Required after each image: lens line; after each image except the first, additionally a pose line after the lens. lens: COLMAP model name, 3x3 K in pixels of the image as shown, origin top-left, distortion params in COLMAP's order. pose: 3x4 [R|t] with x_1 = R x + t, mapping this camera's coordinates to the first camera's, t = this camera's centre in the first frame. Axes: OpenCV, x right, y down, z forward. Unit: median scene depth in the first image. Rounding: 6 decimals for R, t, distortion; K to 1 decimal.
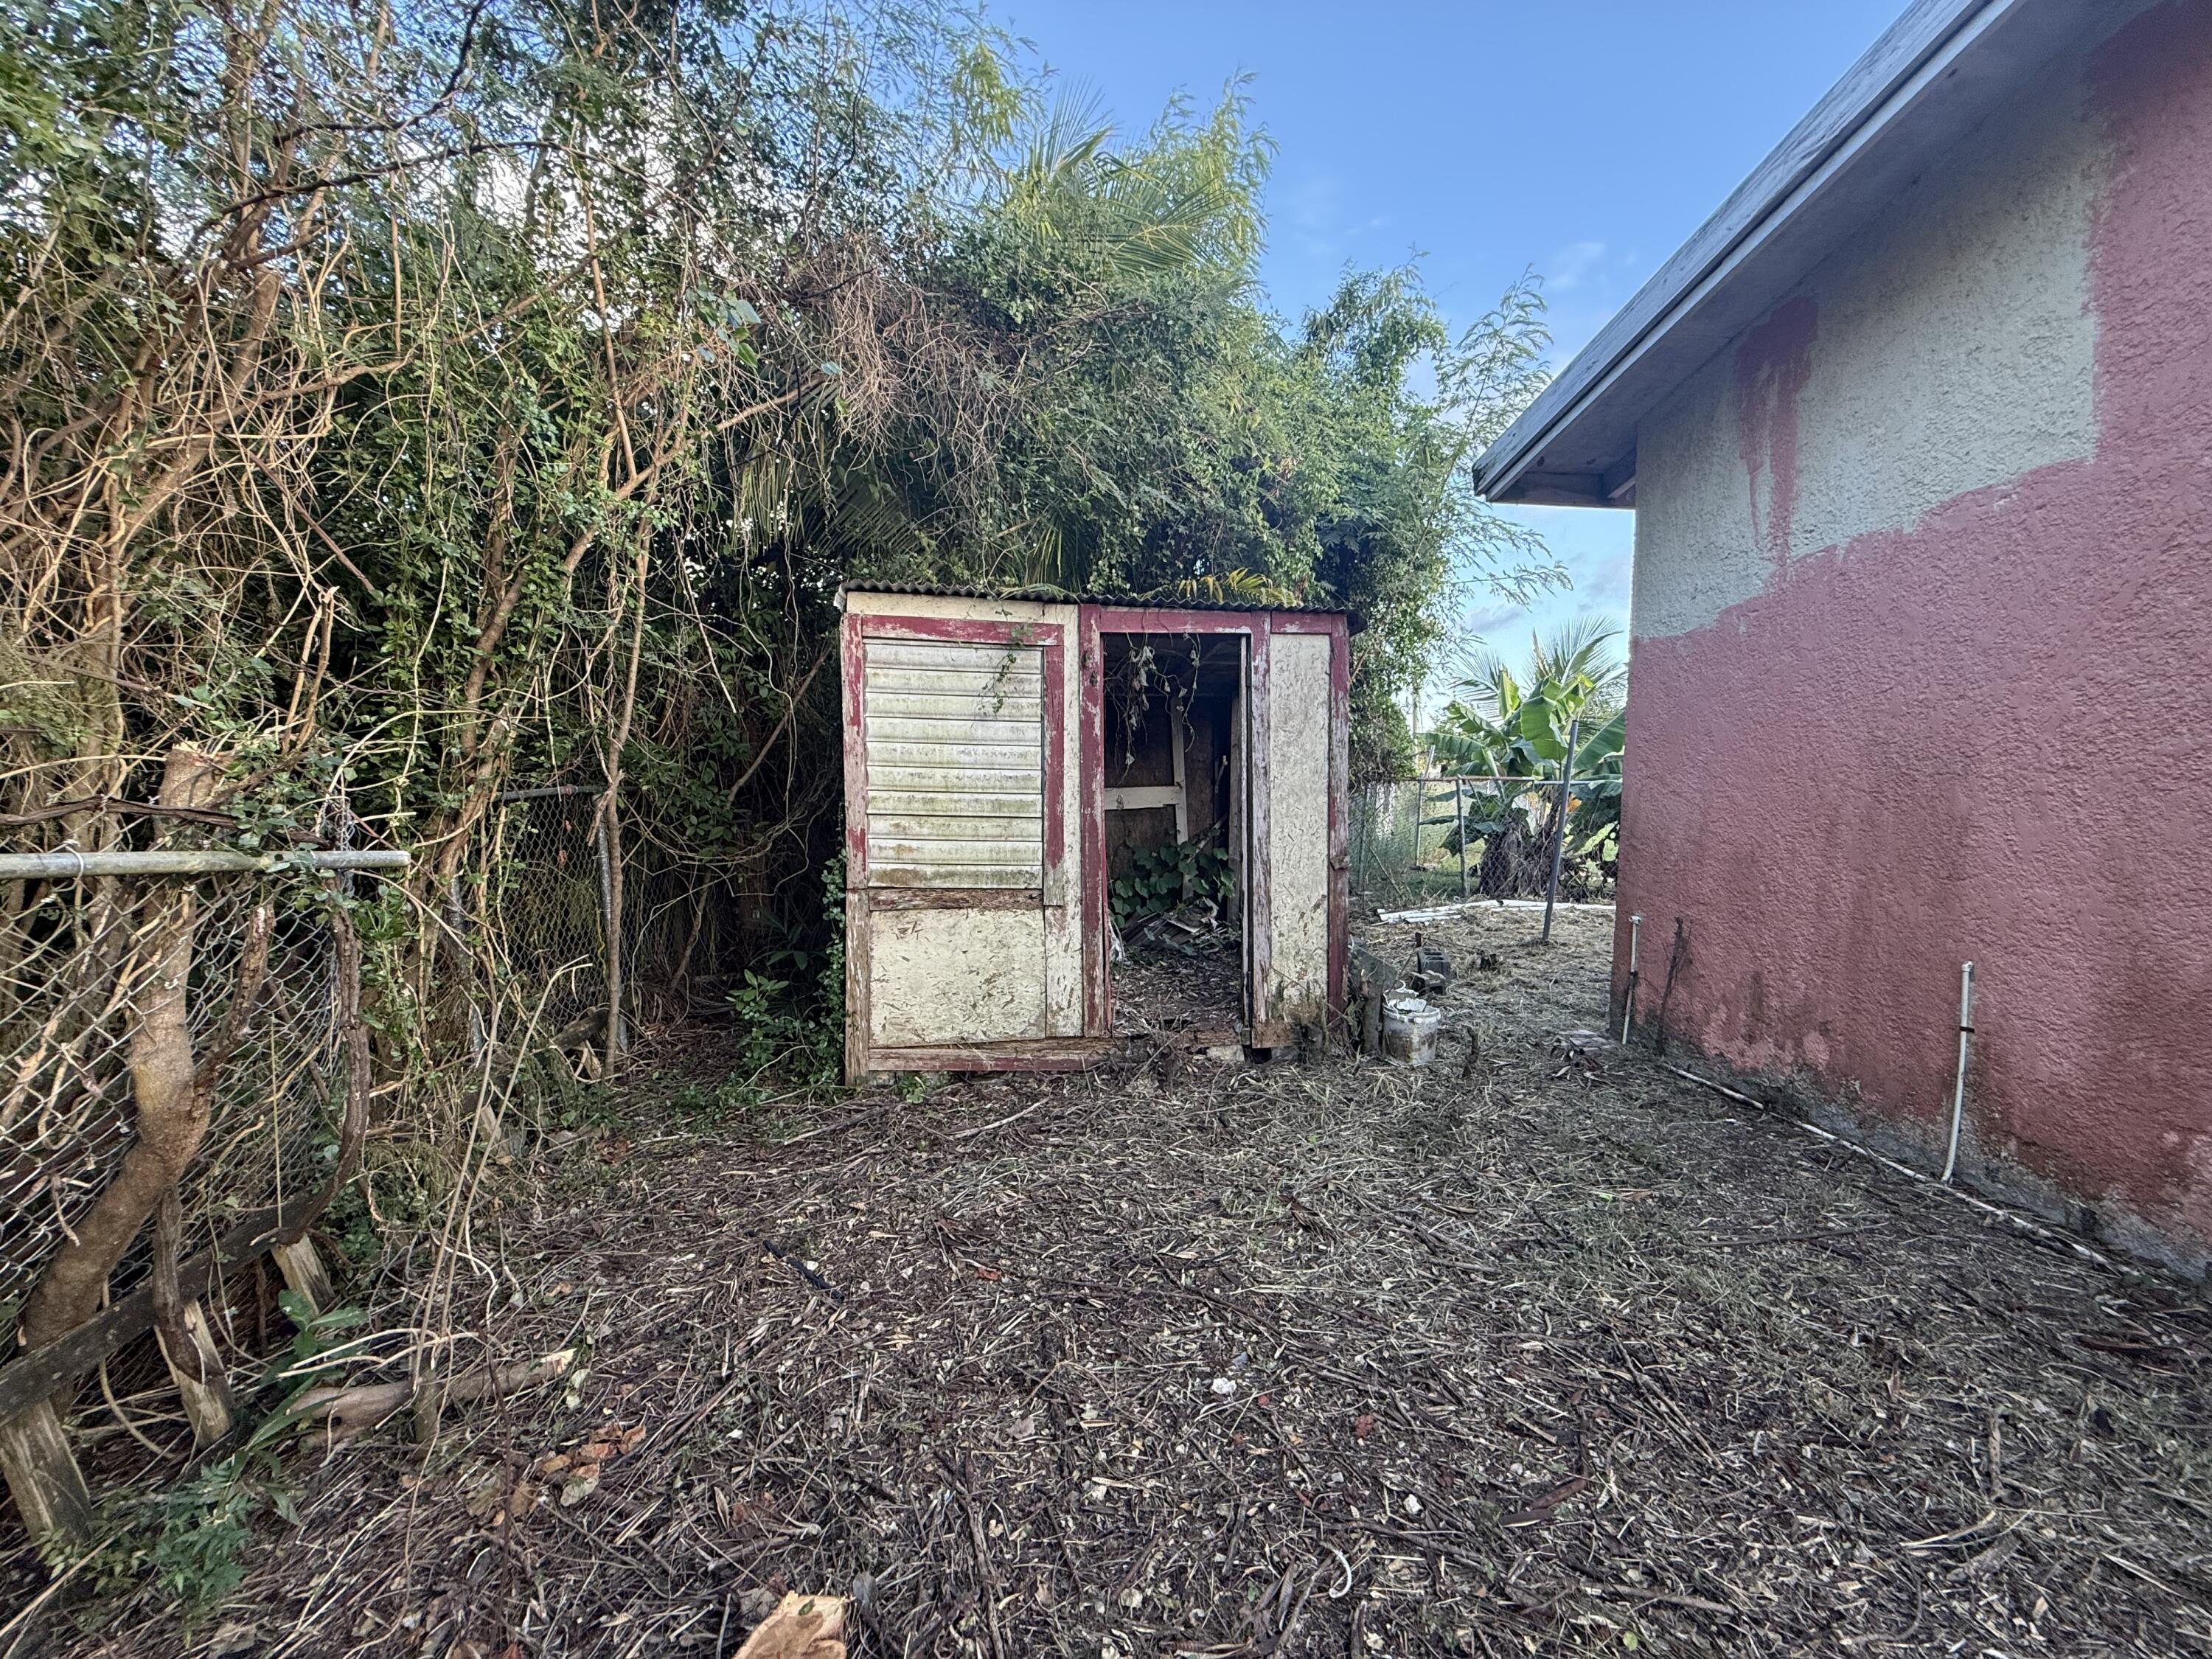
lens RADIAL K [[885.1, 0, 1107.4], [0, 885.1, 825.8], [0, 0, 1]] dist [-0.001622, 0.000858]
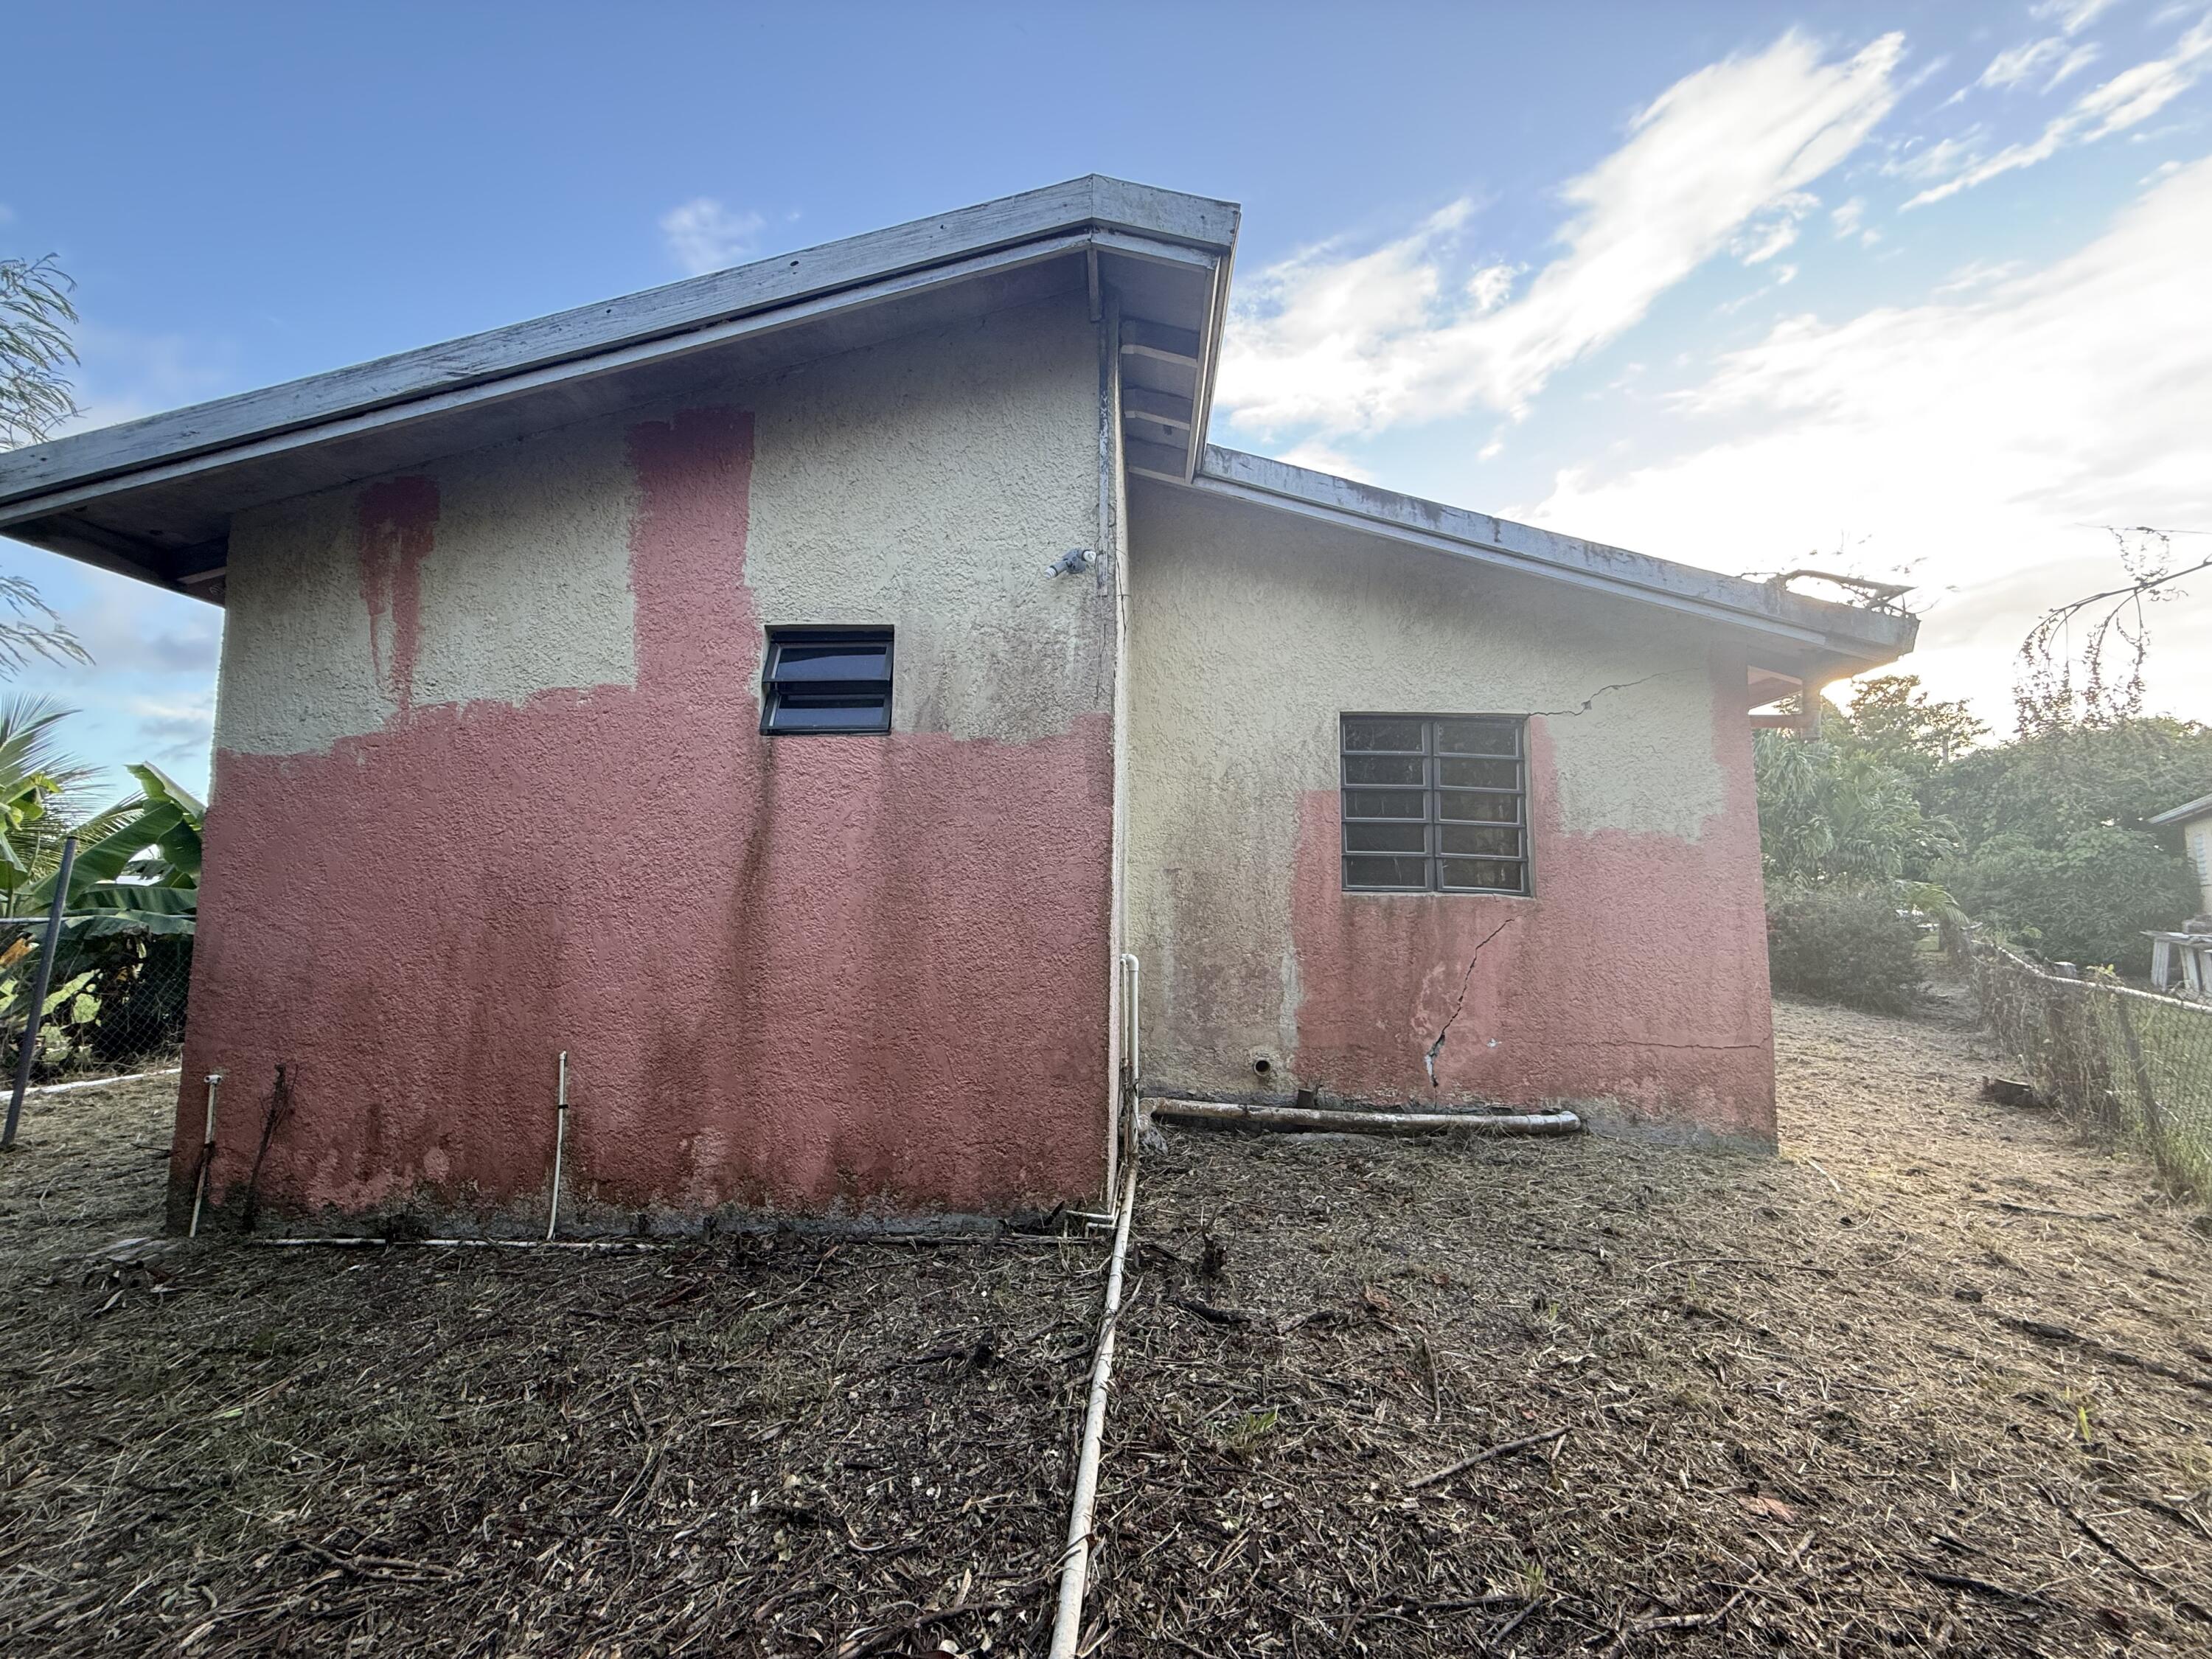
lens RADIAL K [[885.1, 0, 1106.6], [0, 885.1, 825.8], [0, 0, 1]] dist [-0.001622, 0.000858]
pose [[0.151900, 0.078982, 0.985235, -0.181482], [0.067727, 0.993628, -0.090097, -0.000496], [-0.986073, 0.080412, 0.145583, 0.024123]]
